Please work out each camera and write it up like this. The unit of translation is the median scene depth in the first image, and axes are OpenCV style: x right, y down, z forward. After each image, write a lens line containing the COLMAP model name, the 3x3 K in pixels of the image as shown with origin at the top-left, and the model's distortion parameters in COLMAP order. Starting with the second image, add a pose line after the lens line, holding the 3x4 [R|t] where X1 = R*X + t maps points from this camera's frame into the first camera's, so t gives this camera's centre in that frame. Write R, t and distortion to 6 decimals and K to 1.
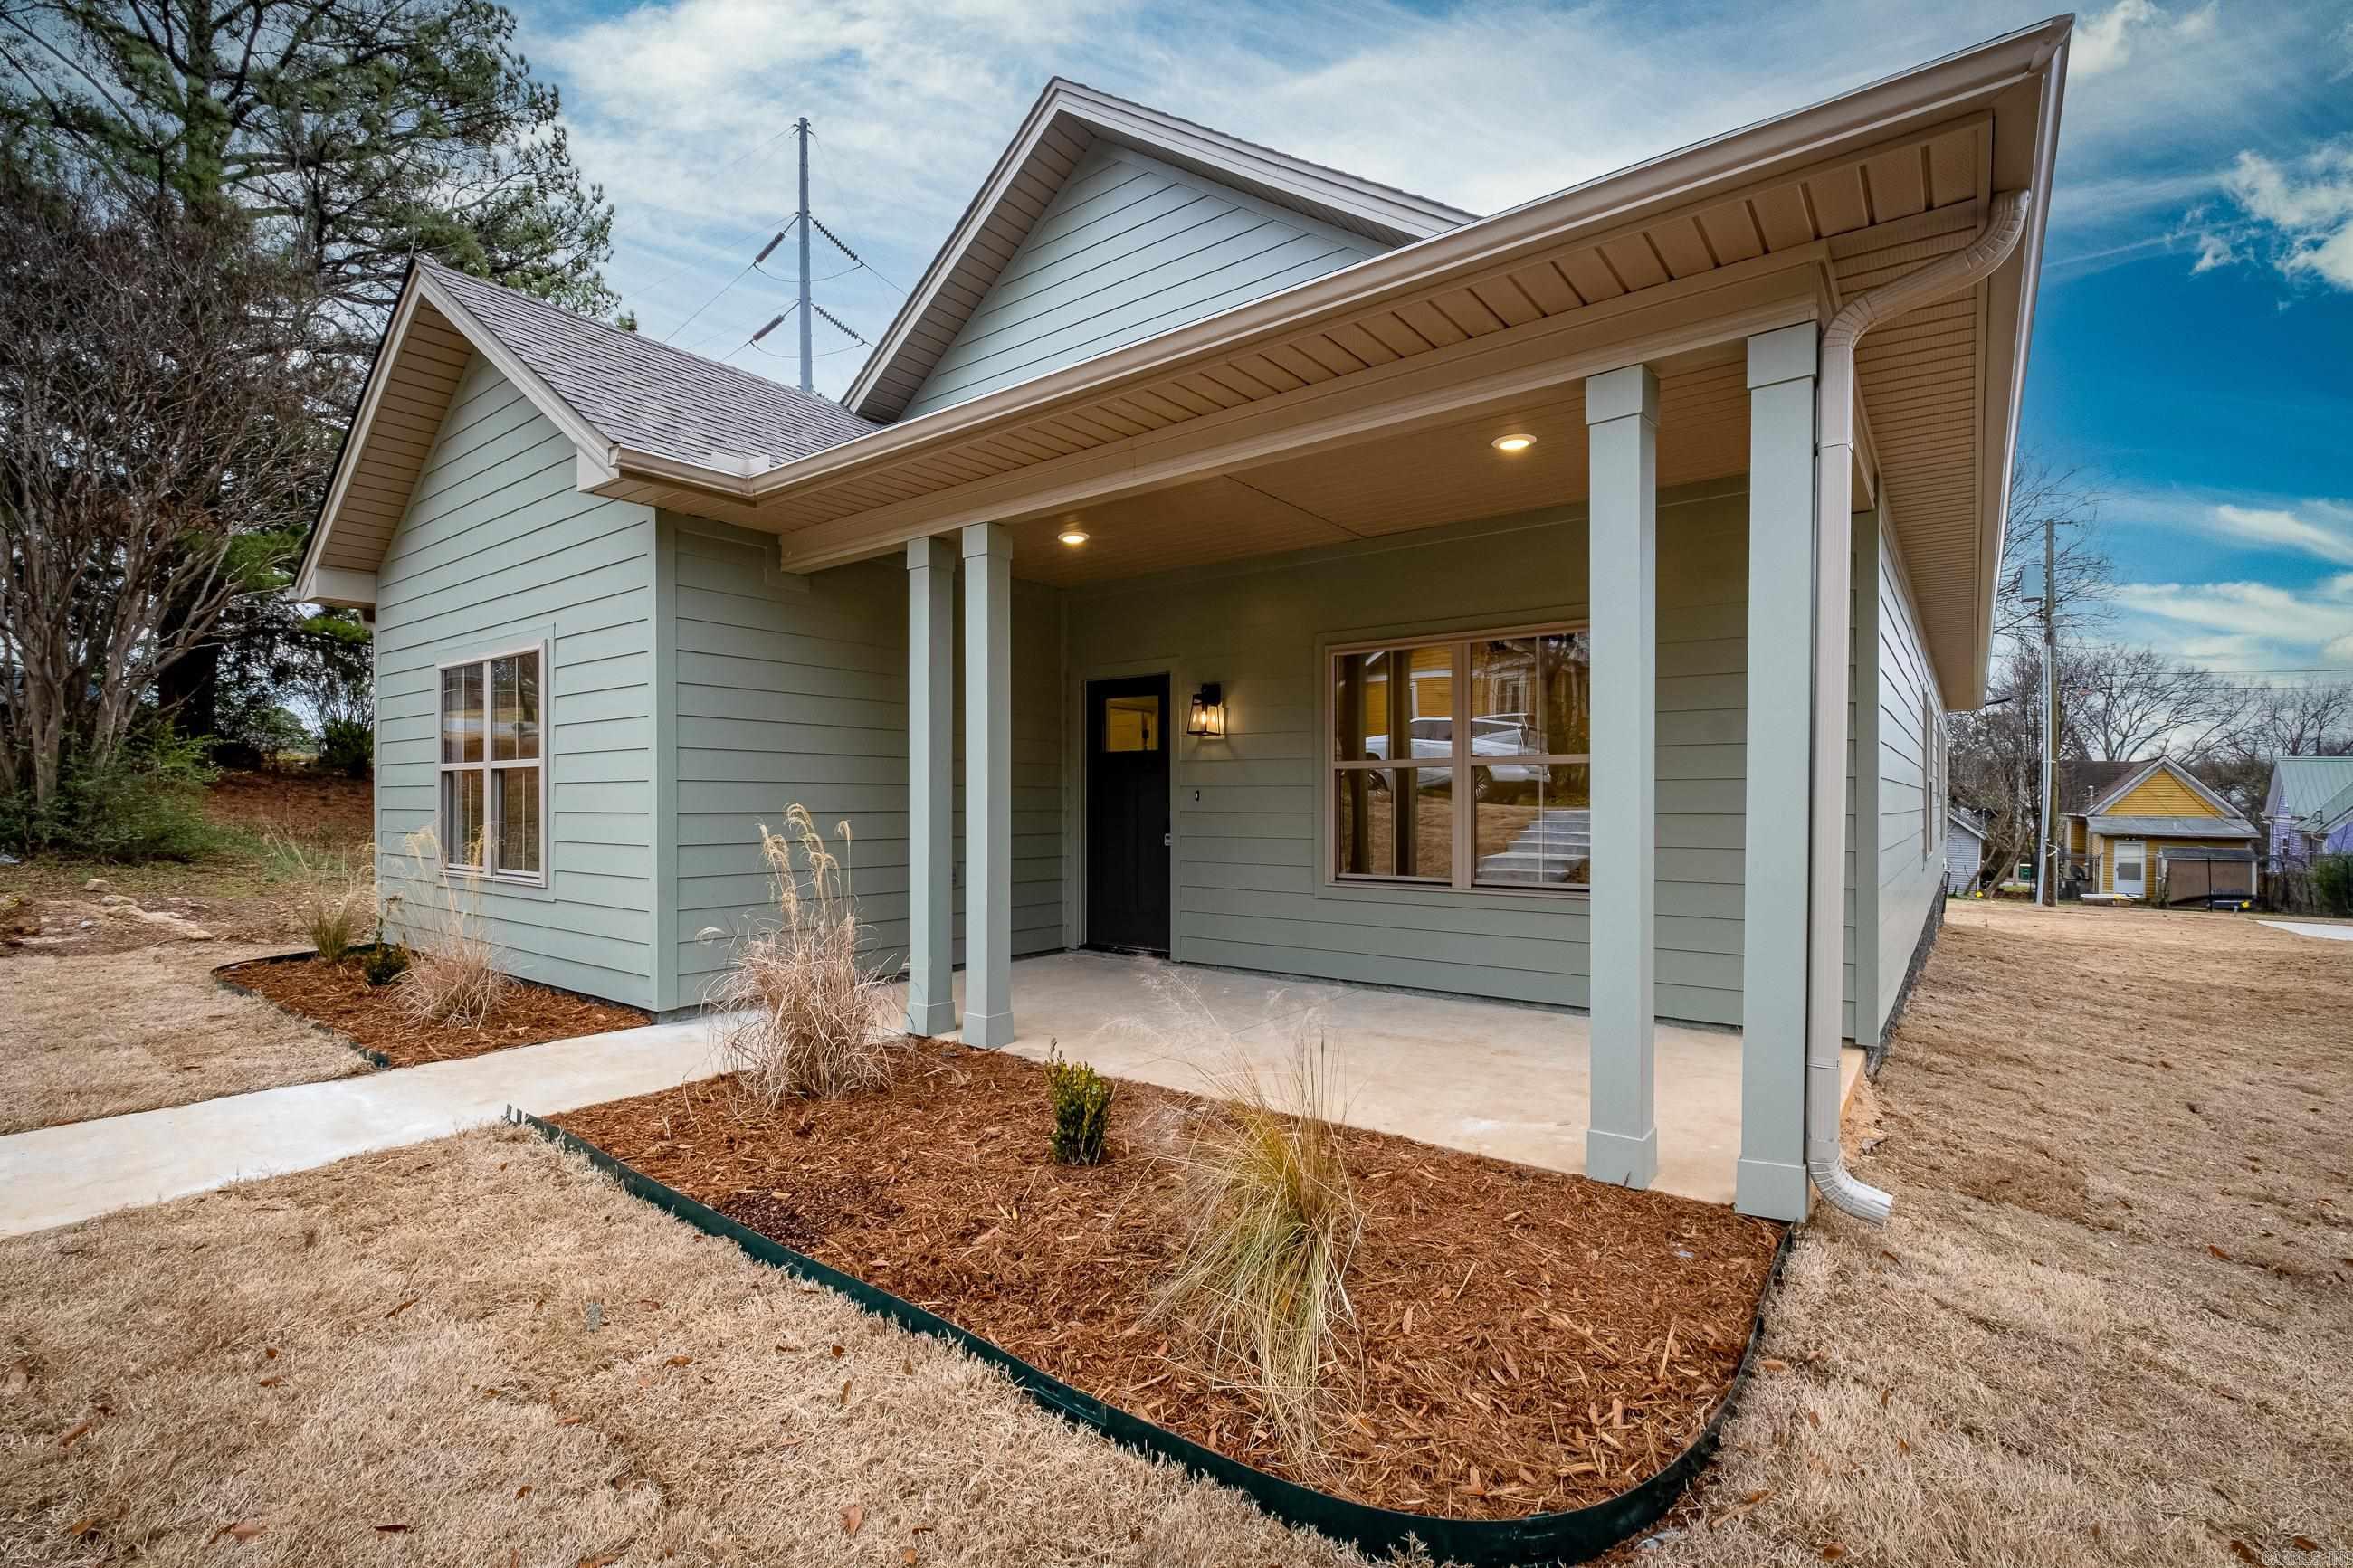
lens RADIAL K [[1038.7, 0, 1174.6], [0, 1038.7, 805.4], [0, 0, 1]] dist [0.003538, 0.000253]
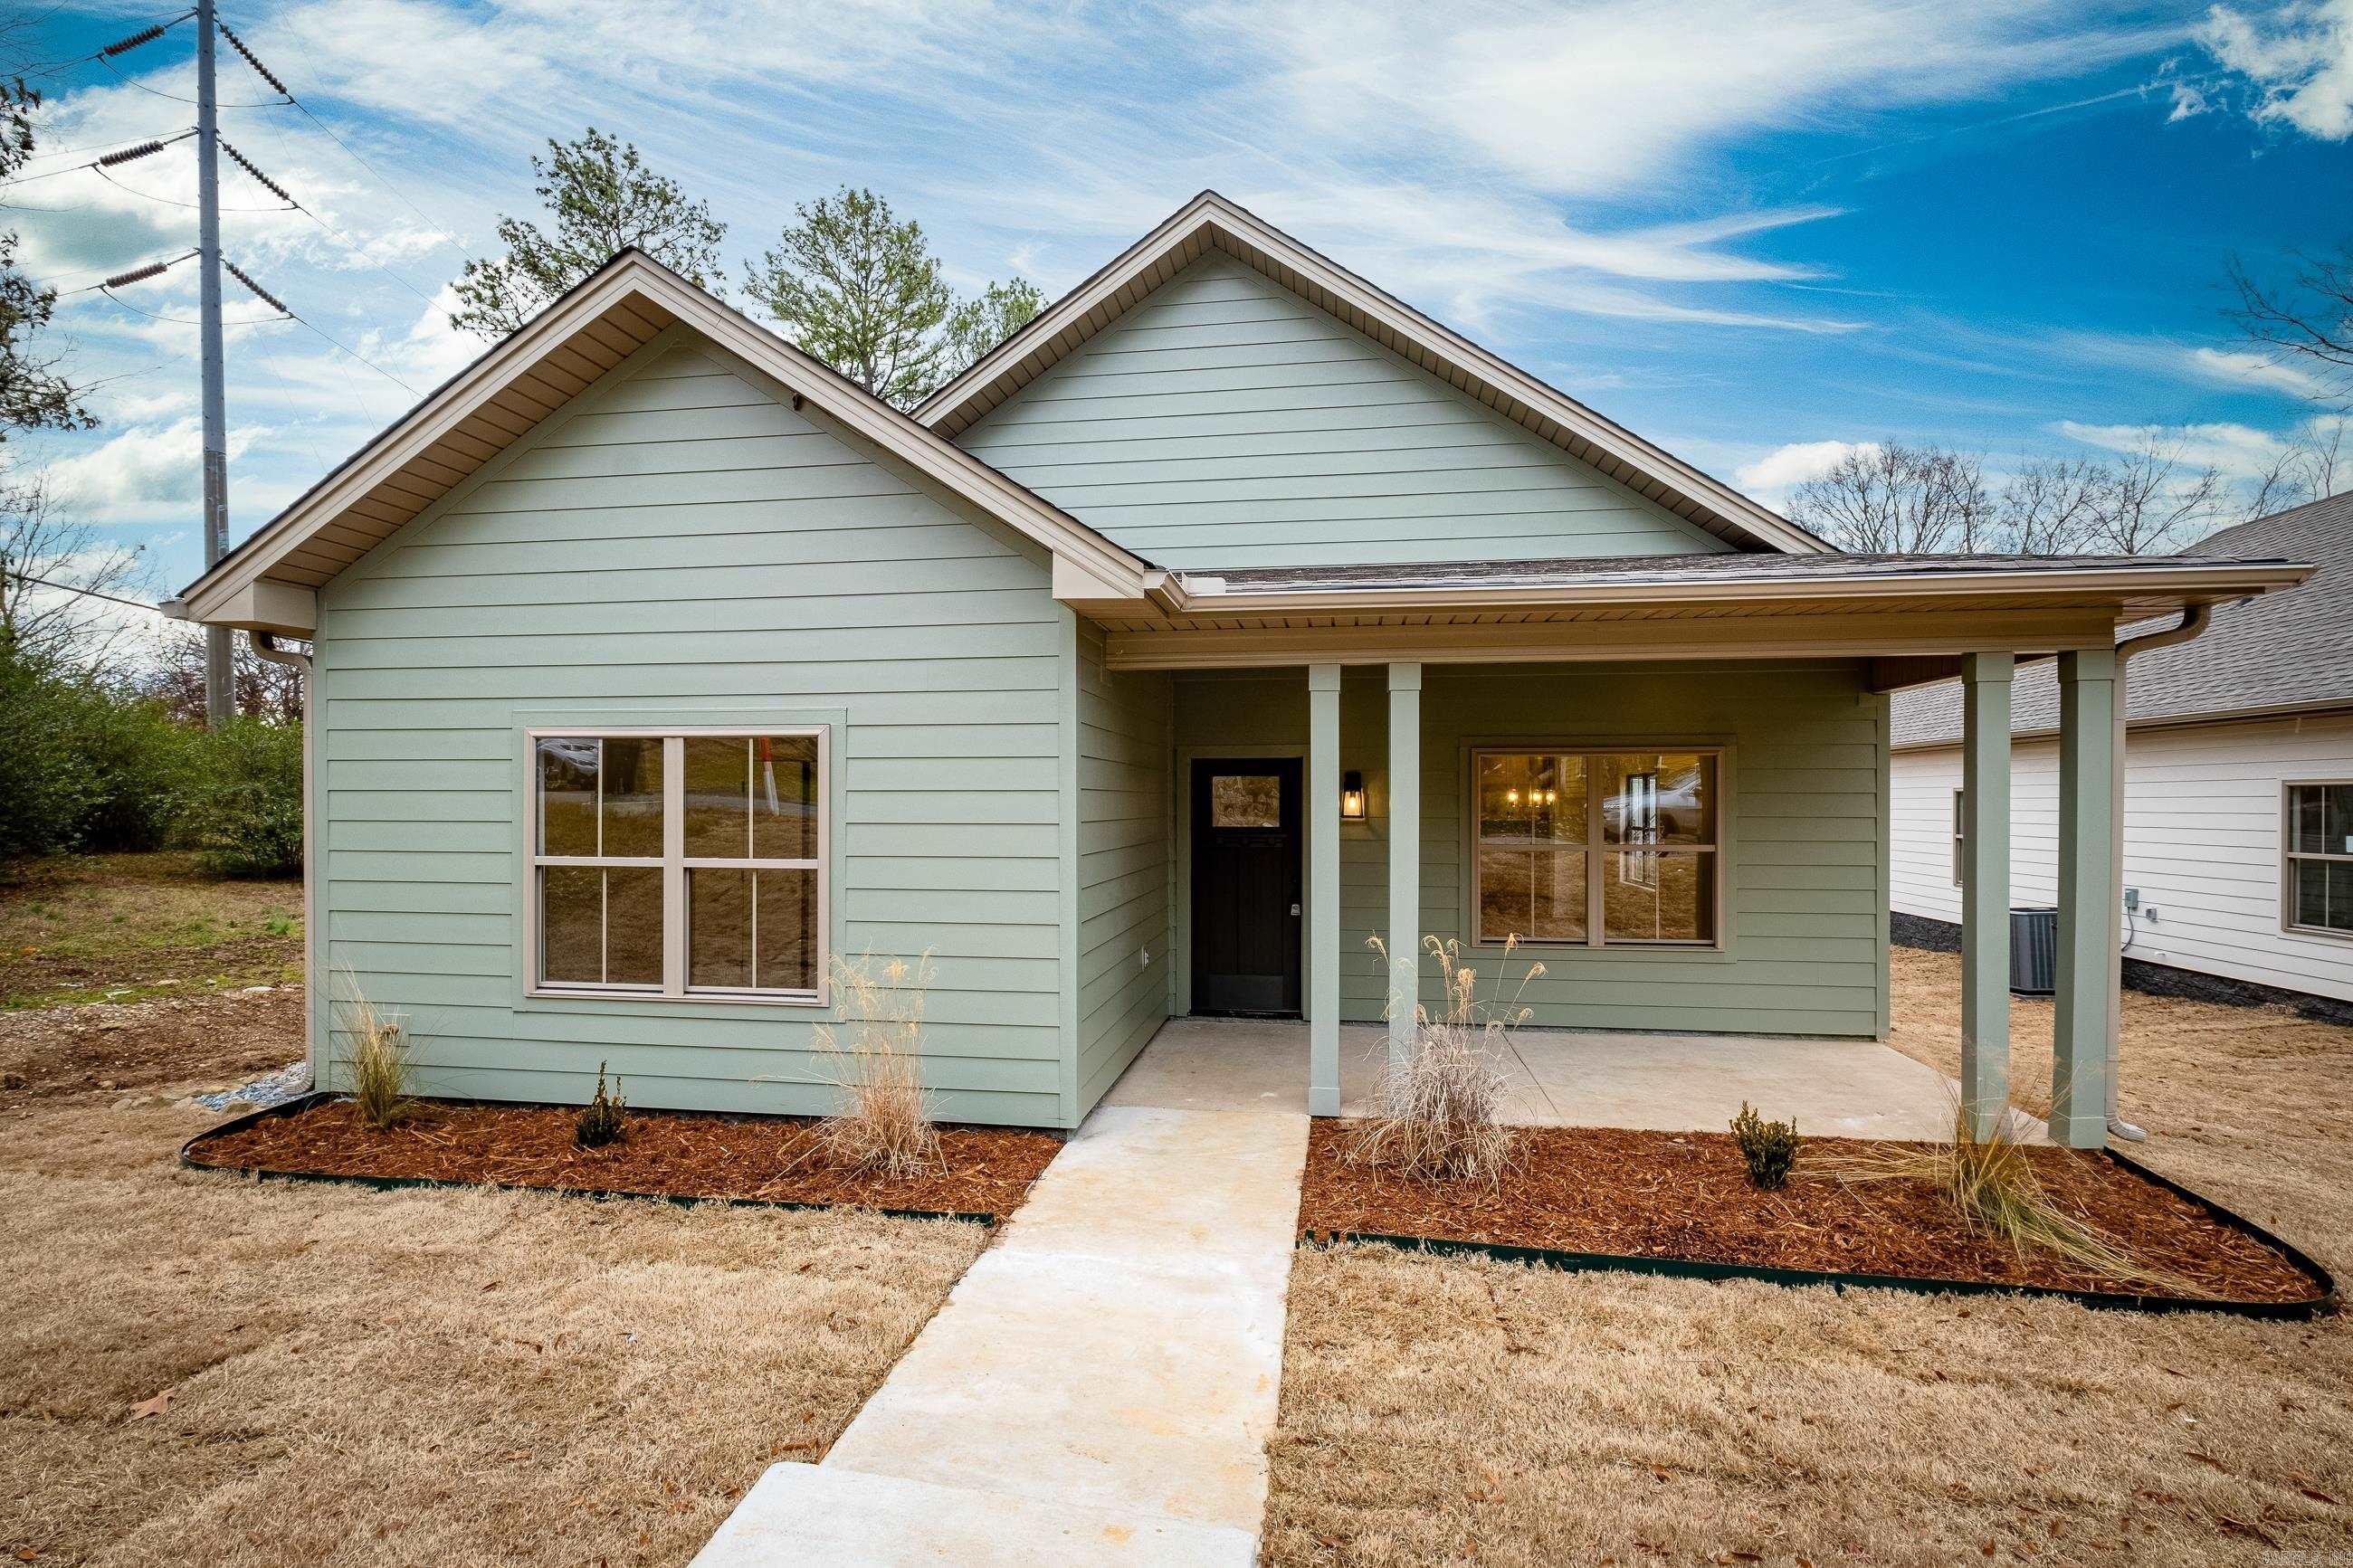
lens RADIAL K [[1141.9, 0, 1101.4], [0, 1141.9, 802.2], [0, 0, 1]] dist [-0.004815, -0.000653]
pose [[0.879072, -0.003856, 0.476673, -0.852221], [0.002495, 0.999991, 0.003488, -0.096228], [-0.476682, -0.001877, 0.879074, 0.044641]]
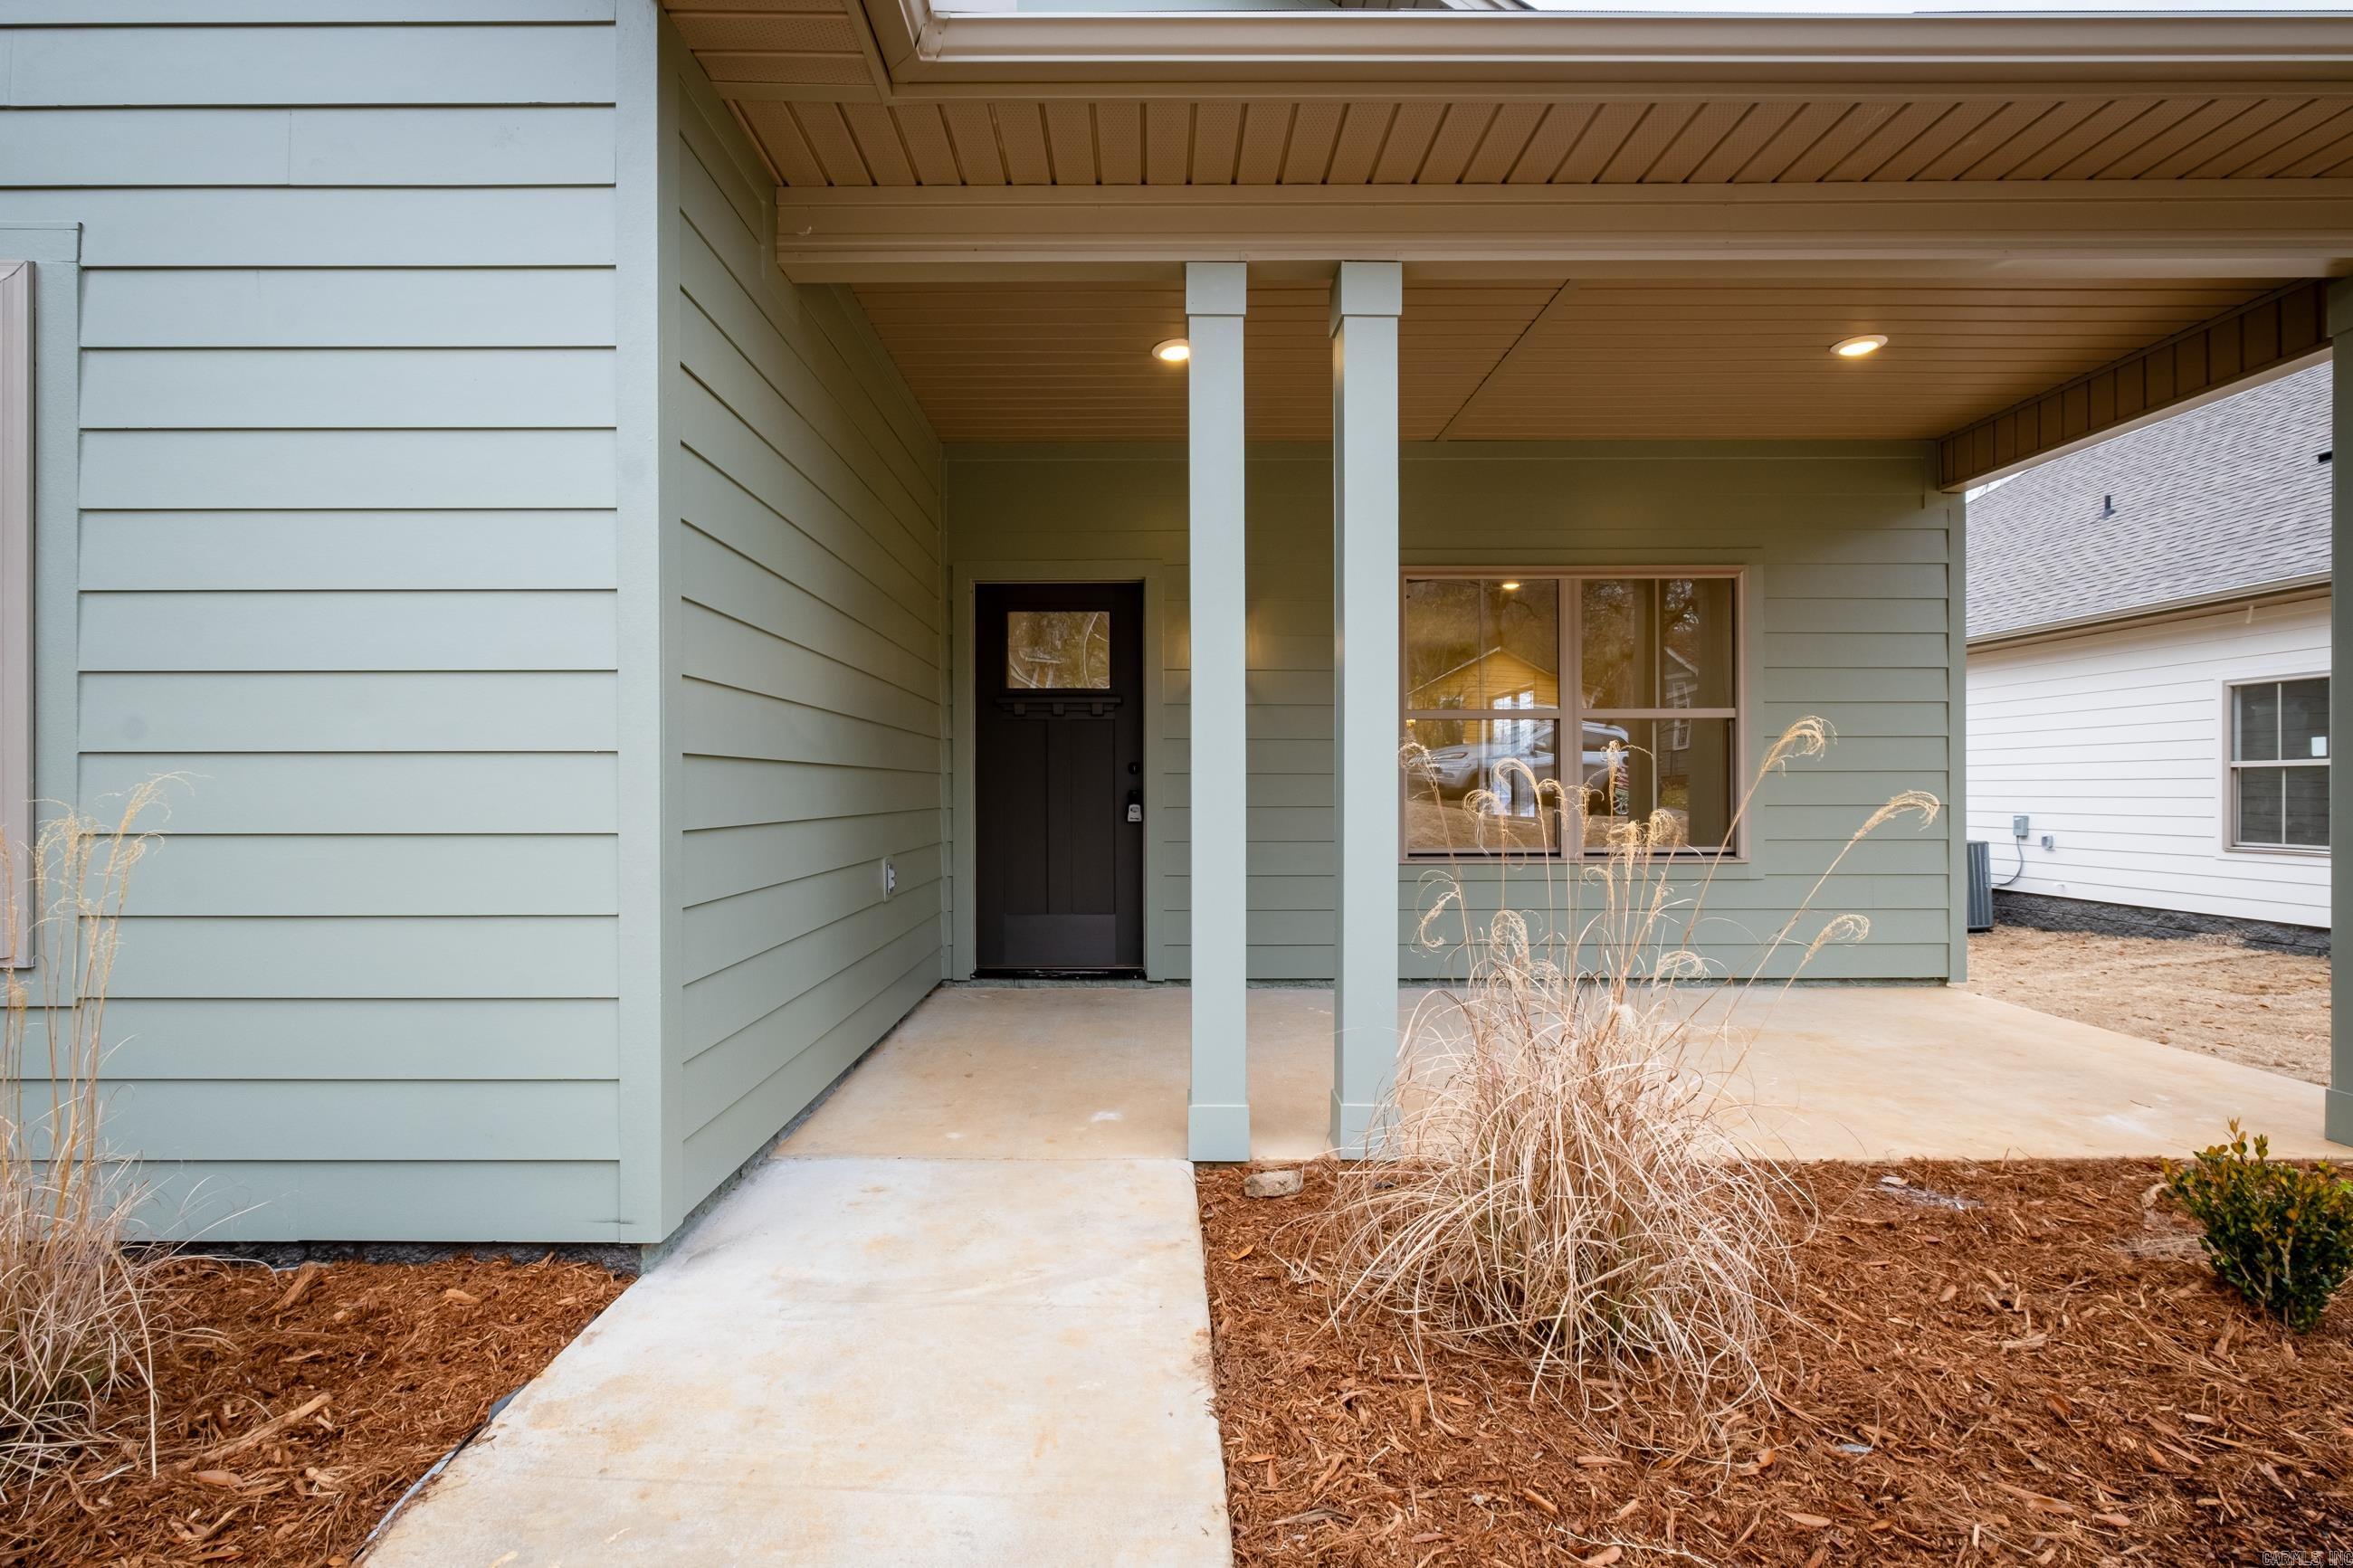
lens RADIAL K [[1047.3, 0, 1085.1], [0, 1047.3, 792.5], [0, 0, 1]] dist [-0.000608, -0.001426]
pose [[0.795650, -0.003501, 0.605746, -0.532709], [0.004469, 0.999990, -0.000090, 0.019422], [-0.605740, 0.002779, 0.795658, 0.495161]]
